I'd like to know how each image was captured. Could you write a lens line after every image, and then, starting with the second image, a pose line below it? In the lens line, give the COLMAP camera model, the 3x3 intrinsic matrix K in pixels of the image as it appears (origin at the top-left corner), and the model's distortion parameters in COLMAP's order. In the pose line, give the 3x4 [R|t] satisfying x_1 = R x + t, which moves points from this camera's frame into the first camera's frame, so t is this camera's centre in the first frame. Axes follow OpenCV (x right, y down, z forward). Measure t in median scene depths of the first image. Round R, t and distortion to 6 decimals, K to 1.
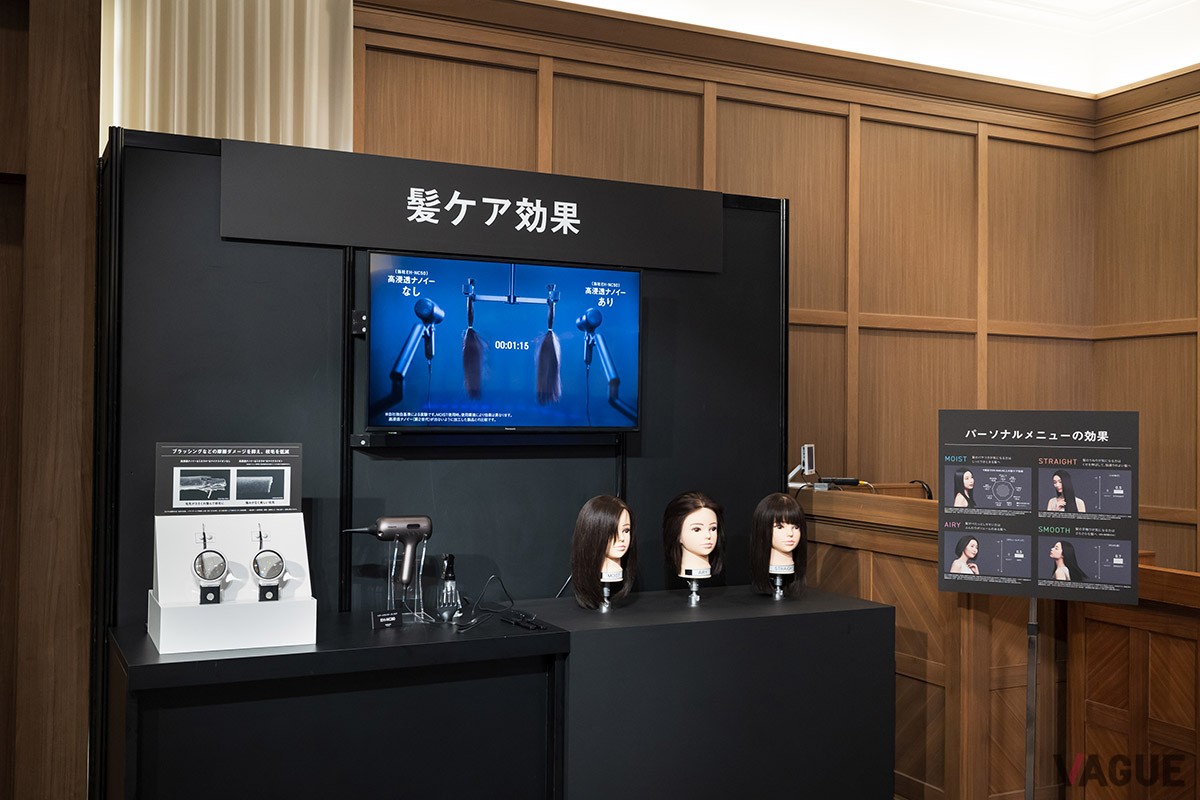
lens RADIAL K [[1187.8, 0, 584.3], [0, 1187.8, 401.0], [0, 0, 1]] dist [0.006388, 0.000710]
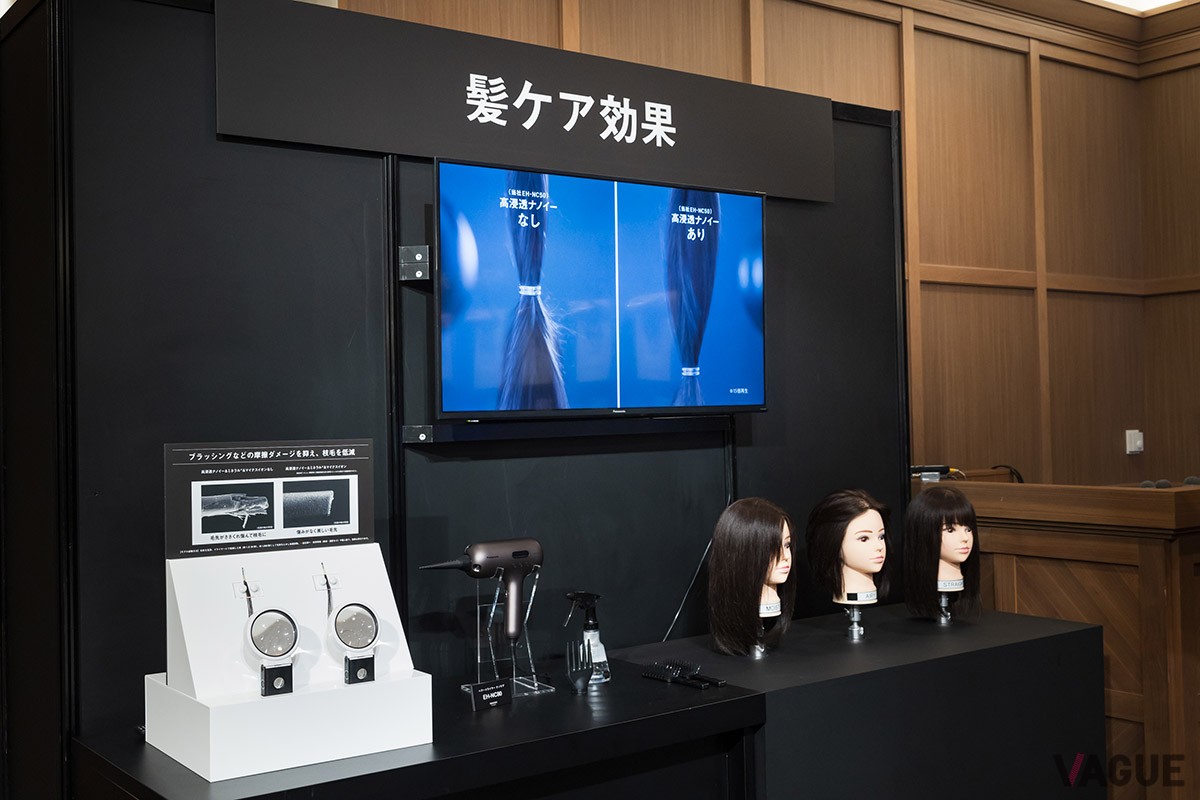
lens RADIAL K [[1298.3, 0, 599.9], [0, 1298.3, 385.5], [0, 0, 1]] dist [0.005680, 0.012408]
pose [[0.982155, -0.026428, 0.186205, -0.231036], [0.027850, 0.999599, -0.005028, 0.012105], [-0.185998, 0.010124, 0.982498, 0.243183]]
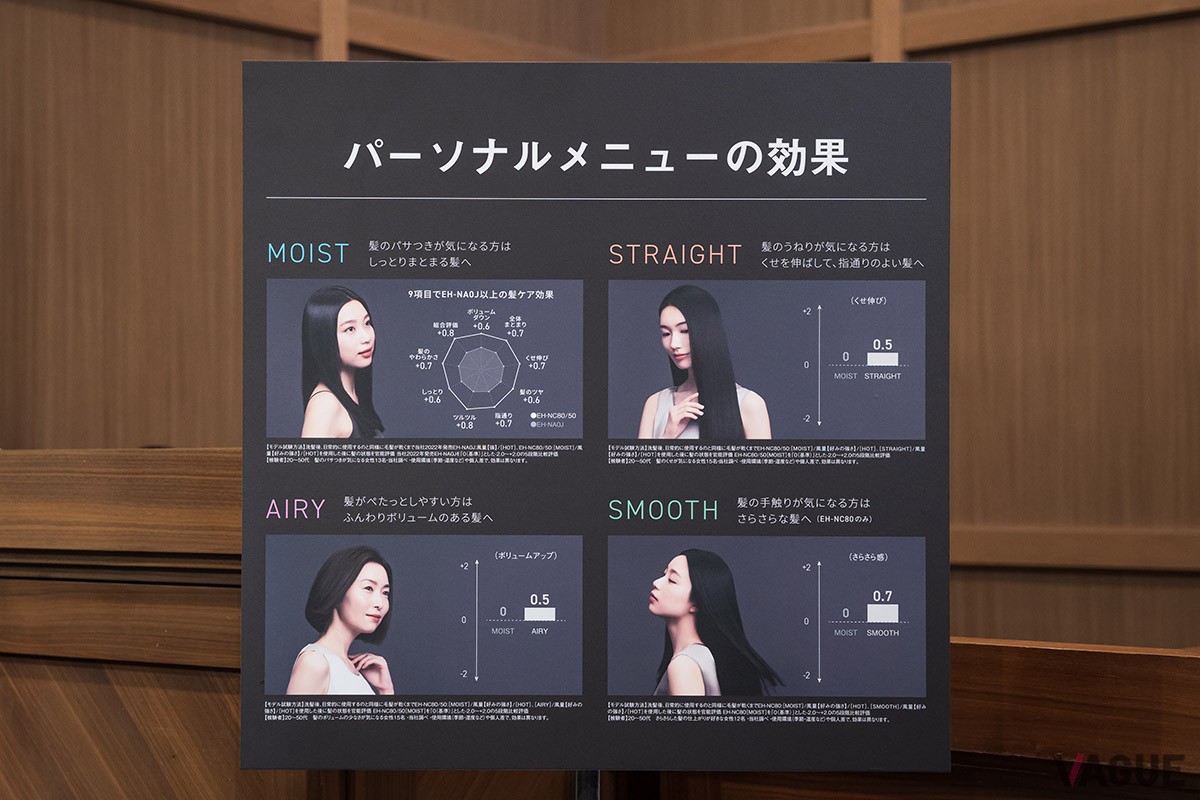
lens RADIAL K [[2443.6, 0, 600.0], [0, 2443.6, 400.0], [0, 0, 1]] dist [0.044494, 0.120812]
pose [[0.896906, 0.002946, 0.442211, 0.139387], [0.002014, 0.999940, -0.010745, 0.089540], [-0.442216, 0.010528, 0.896847, 0.513556]]
